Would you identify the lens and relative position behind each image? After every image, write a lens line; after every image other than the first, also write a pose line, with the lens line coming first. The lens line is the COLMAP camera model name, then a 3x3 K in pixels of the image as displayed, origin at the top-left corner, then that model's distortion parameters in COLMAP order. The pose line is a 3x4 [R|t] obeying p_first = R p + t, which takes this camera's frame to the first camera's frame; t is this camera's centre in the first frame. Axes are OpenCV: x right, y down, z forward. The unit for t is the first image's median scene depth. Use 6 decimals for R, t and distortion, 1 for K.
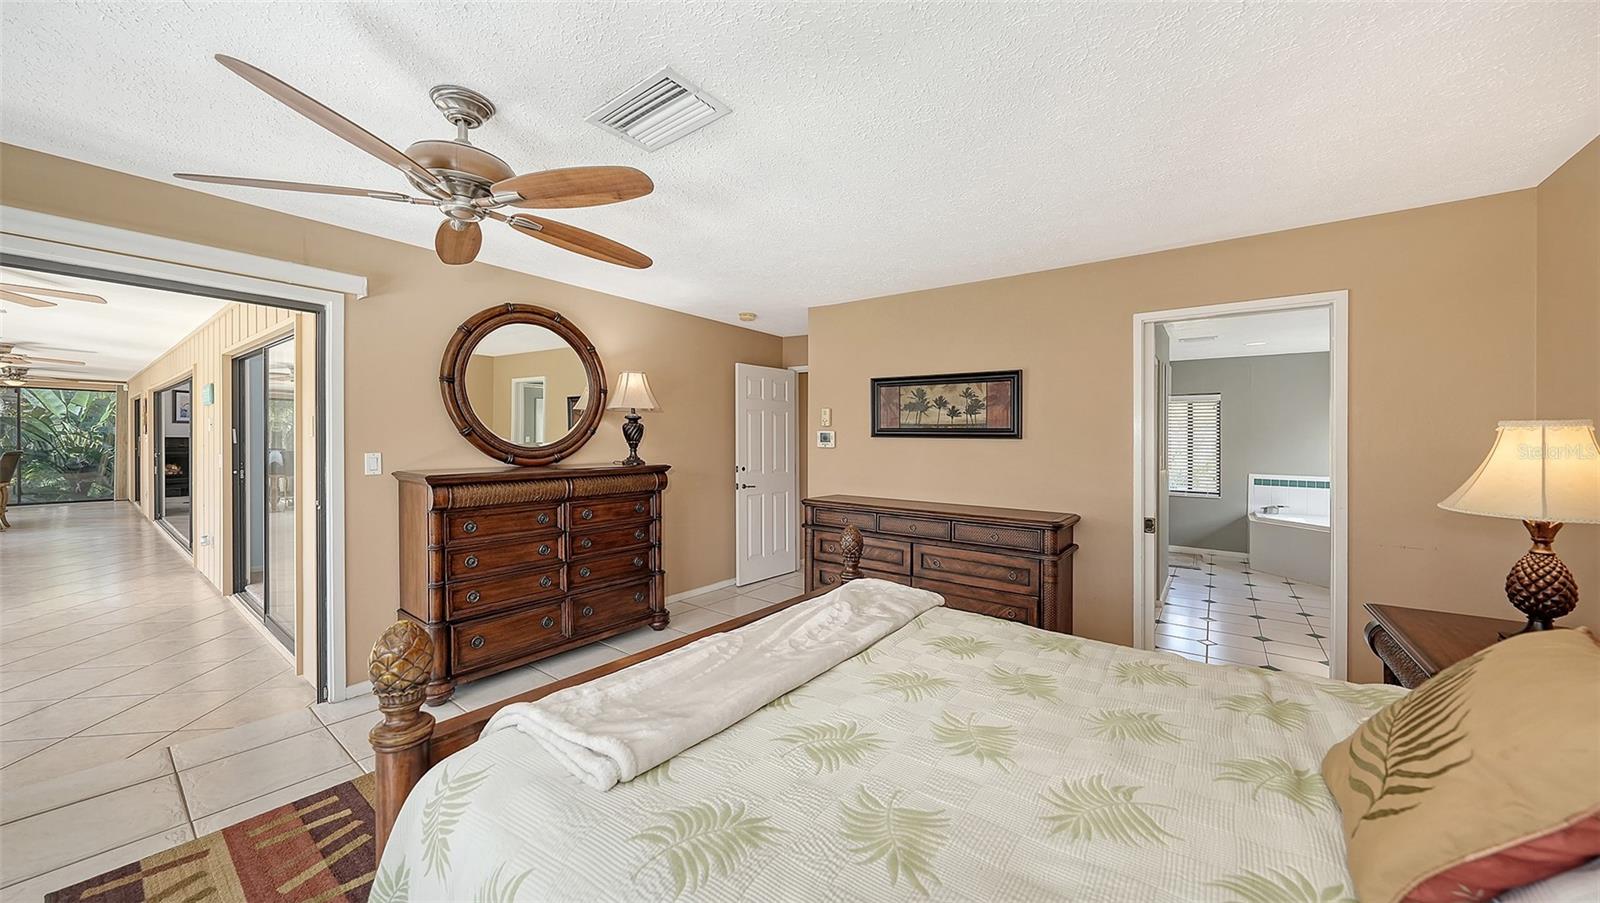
lens RADIAL K [[557.9, 0, 804.5], [0, 557.9, 434.8], [0, 0, 1]] dist [-0.000195, -0.000044]
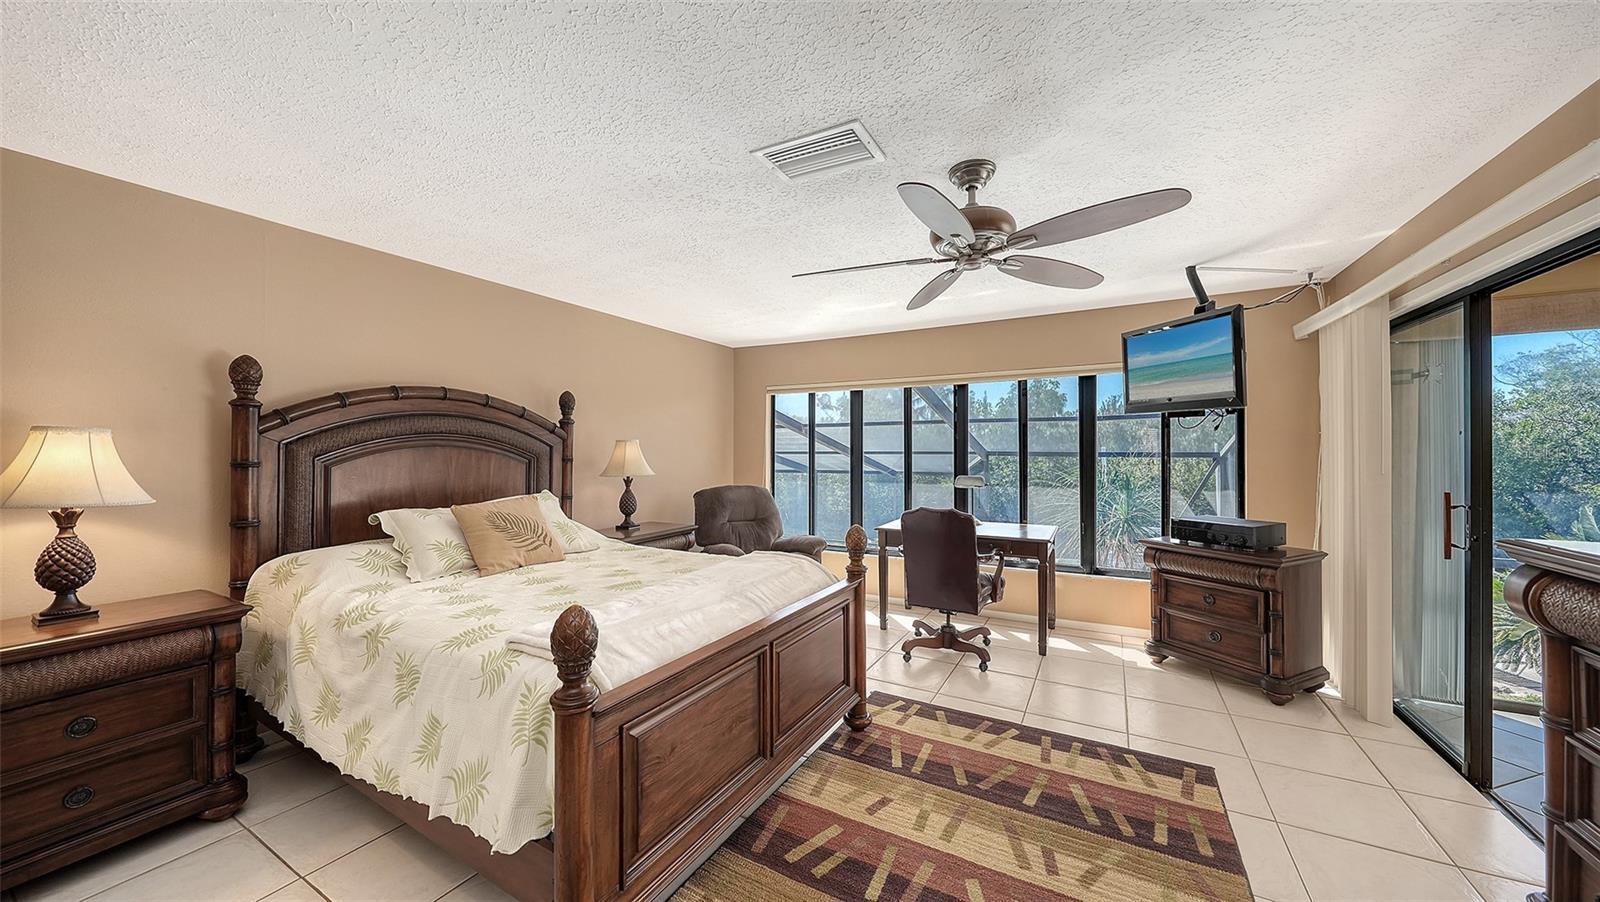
lens RADIAL K [[552.5, 0, 800.0], [0, 552.5, 451.0], [0, 0, 1]] dist [-0.009145, -0.000020]
pose [[-0.988799, -0.008668, -0.149000, -0.037640], [-0.007686, 0.999945, -0.007160, 0.009786], [0.149054, -0.005935, -0.988811, 1.151457]]
